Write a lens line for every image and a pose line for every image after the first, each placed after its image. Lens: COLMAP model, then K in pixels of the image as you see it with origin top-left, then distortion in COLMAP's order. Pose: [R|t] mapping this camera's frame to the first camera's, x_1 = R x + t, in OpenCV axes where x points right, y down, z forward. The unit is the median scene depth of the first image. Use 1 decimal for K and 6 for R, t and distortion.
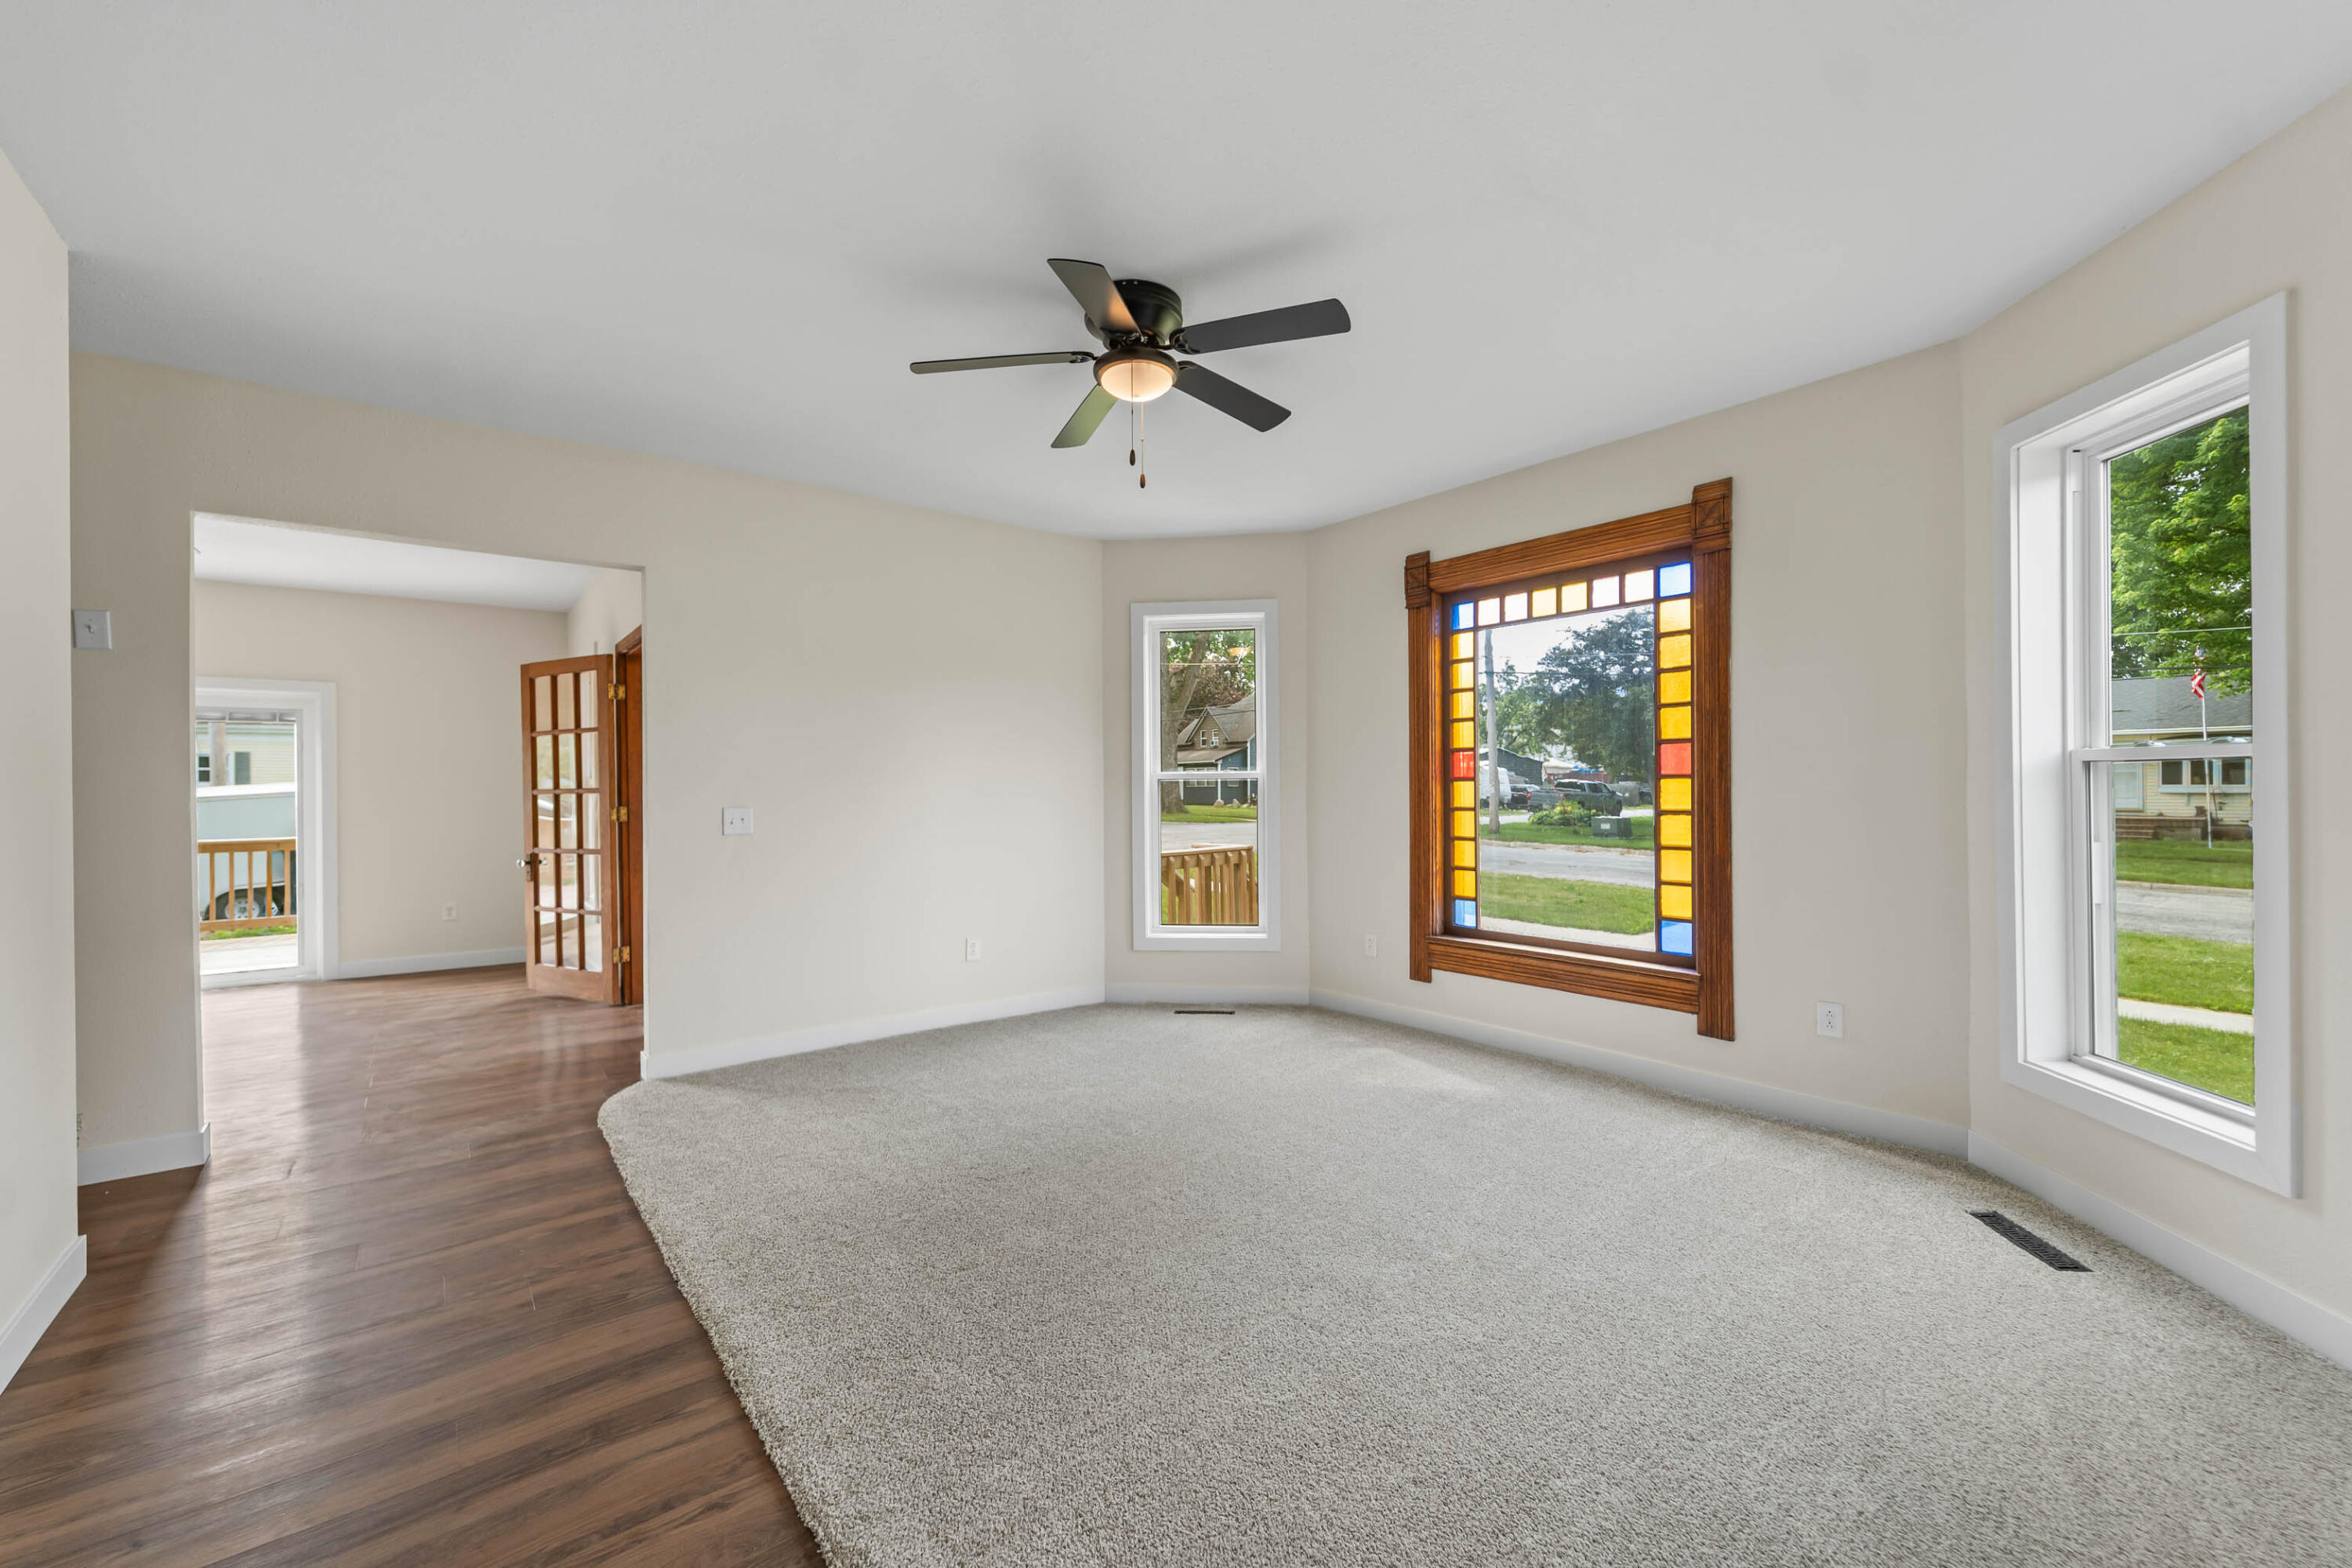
lens RADIAL K [[950.4, 0, 1175.6], [0, 950.4, 781.4], [0, 0, 1]] dist [0.000706, -0.000003]
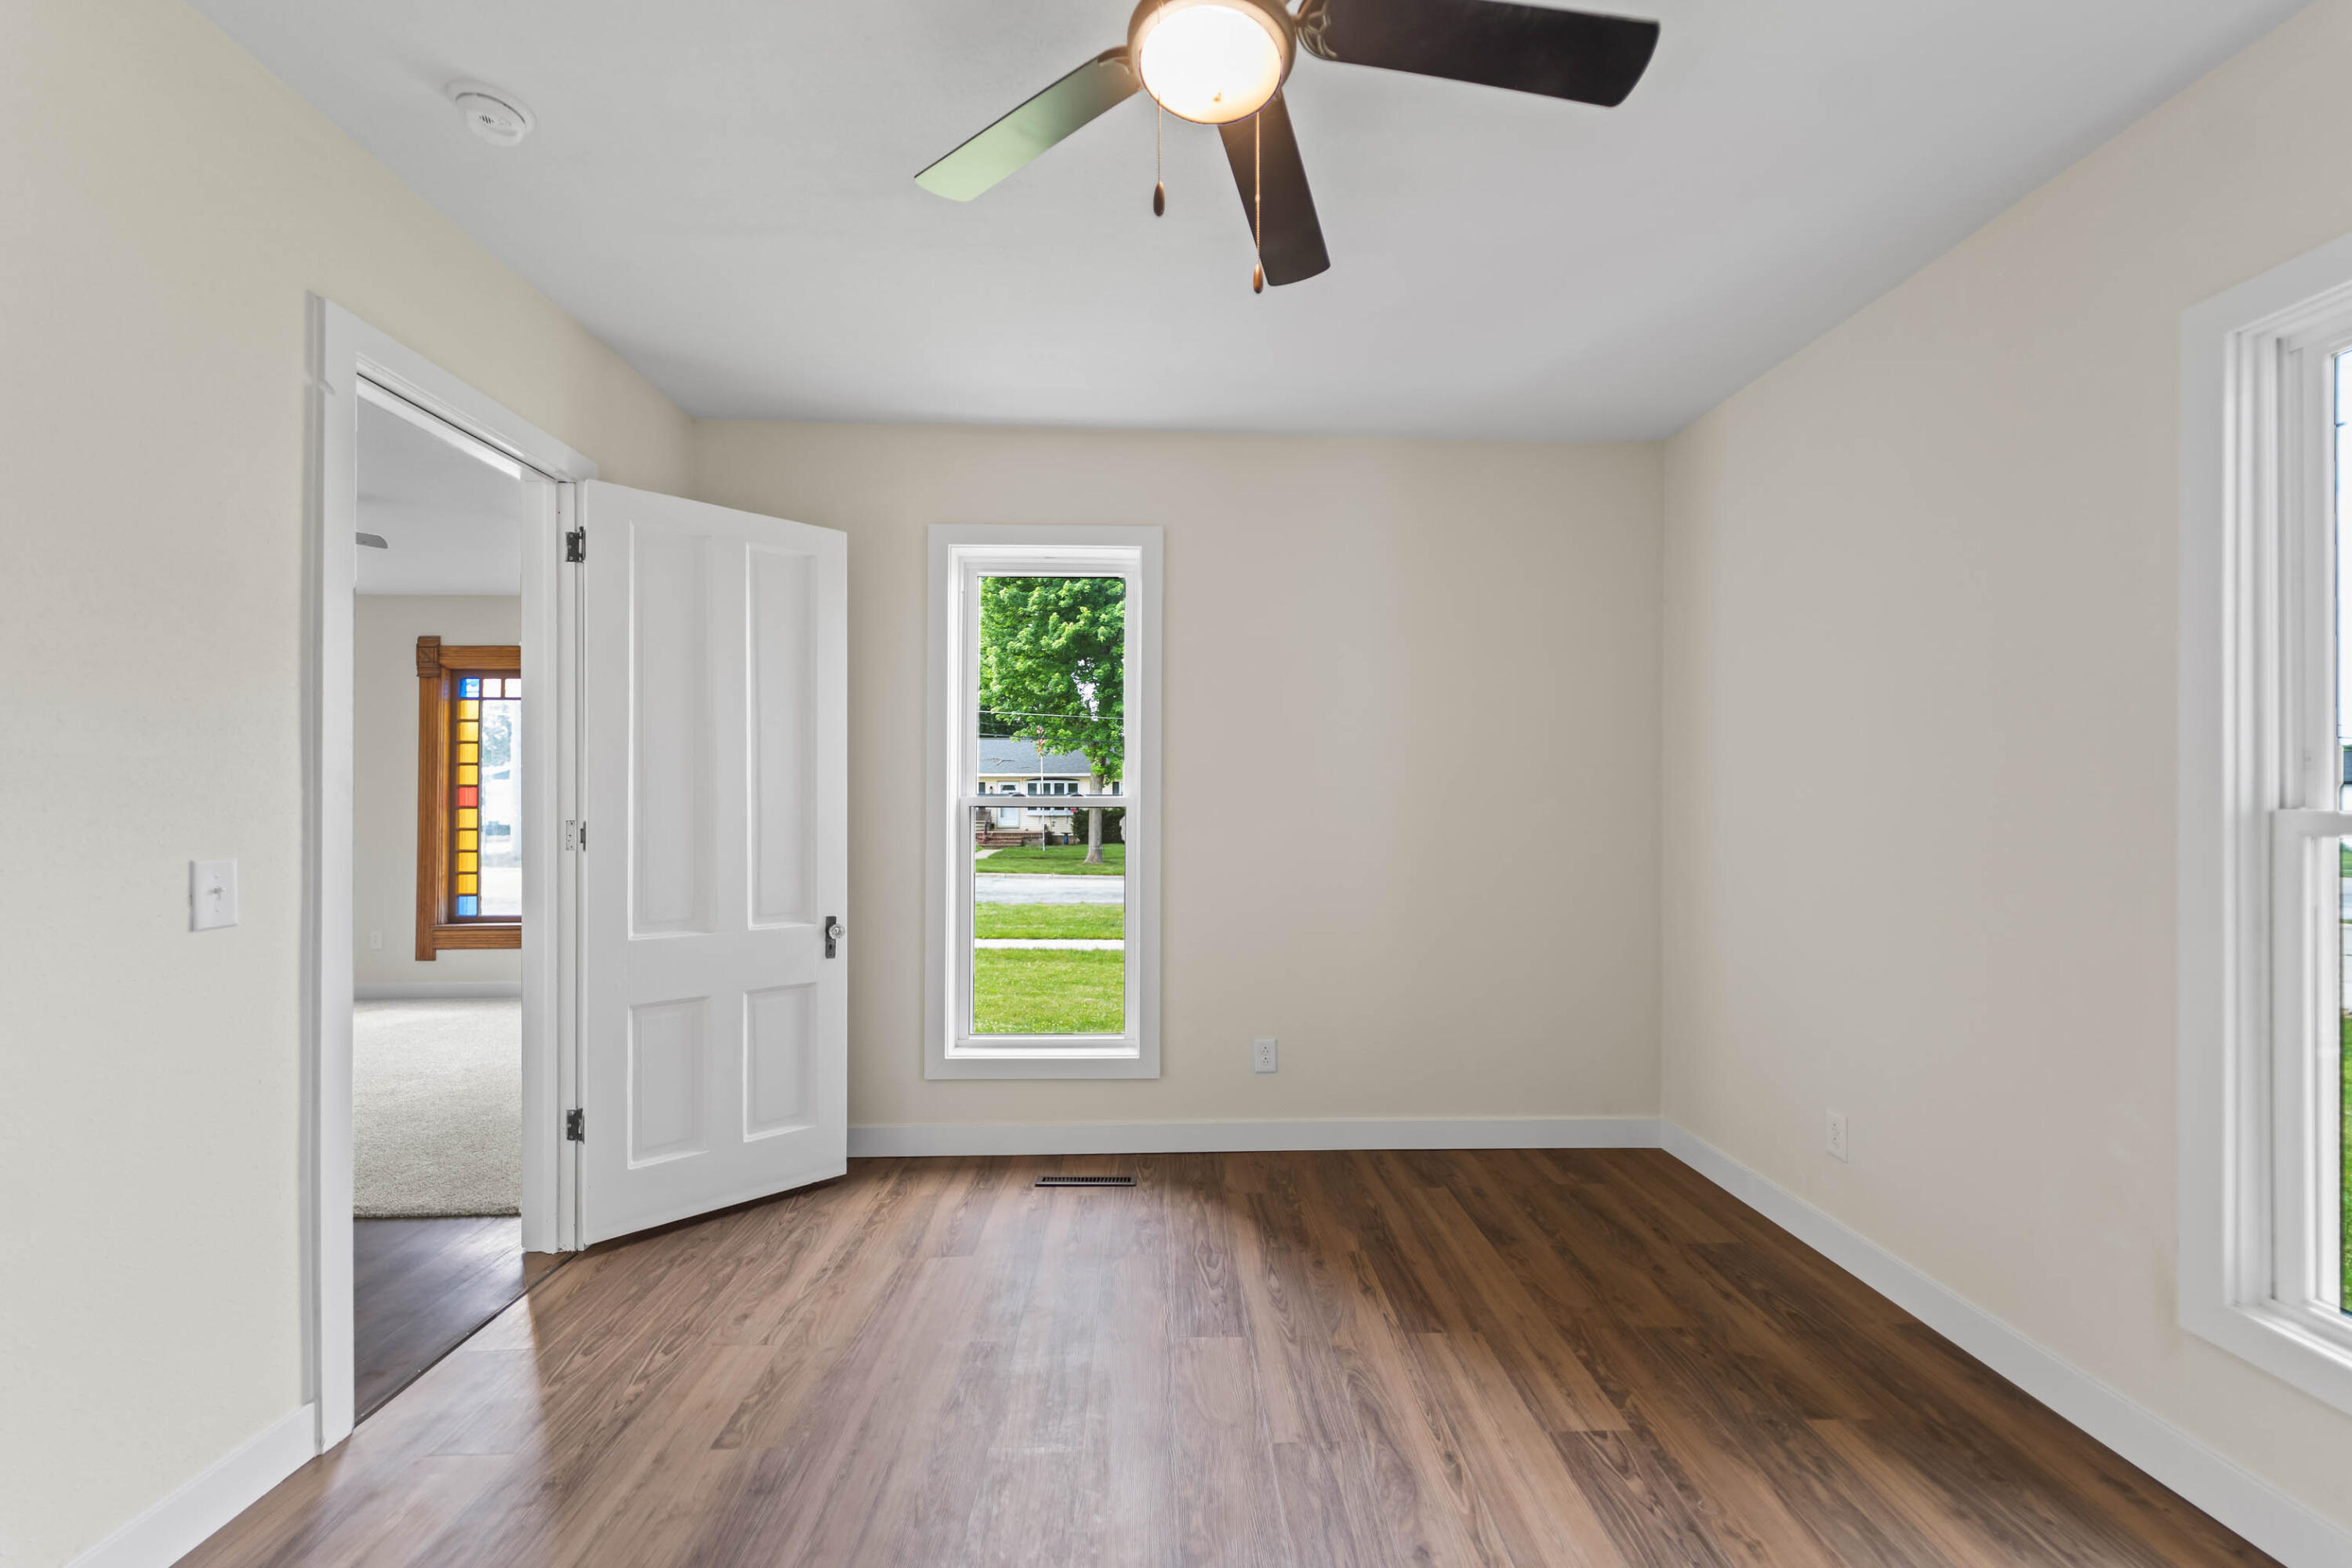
lens RADIAL K [[950.4, 0, 1213.0], [0, 950.4, 791.9], [0, 0, 1]] dist [0.000706, -0.000003]
pose [[0.576791, 0.016326, 0.816728, -0.192777], [-0.003728, 0.999842, -0.017353, -0.004562], [-0.816883, 0.006964, 0.576761, -0.651973]]
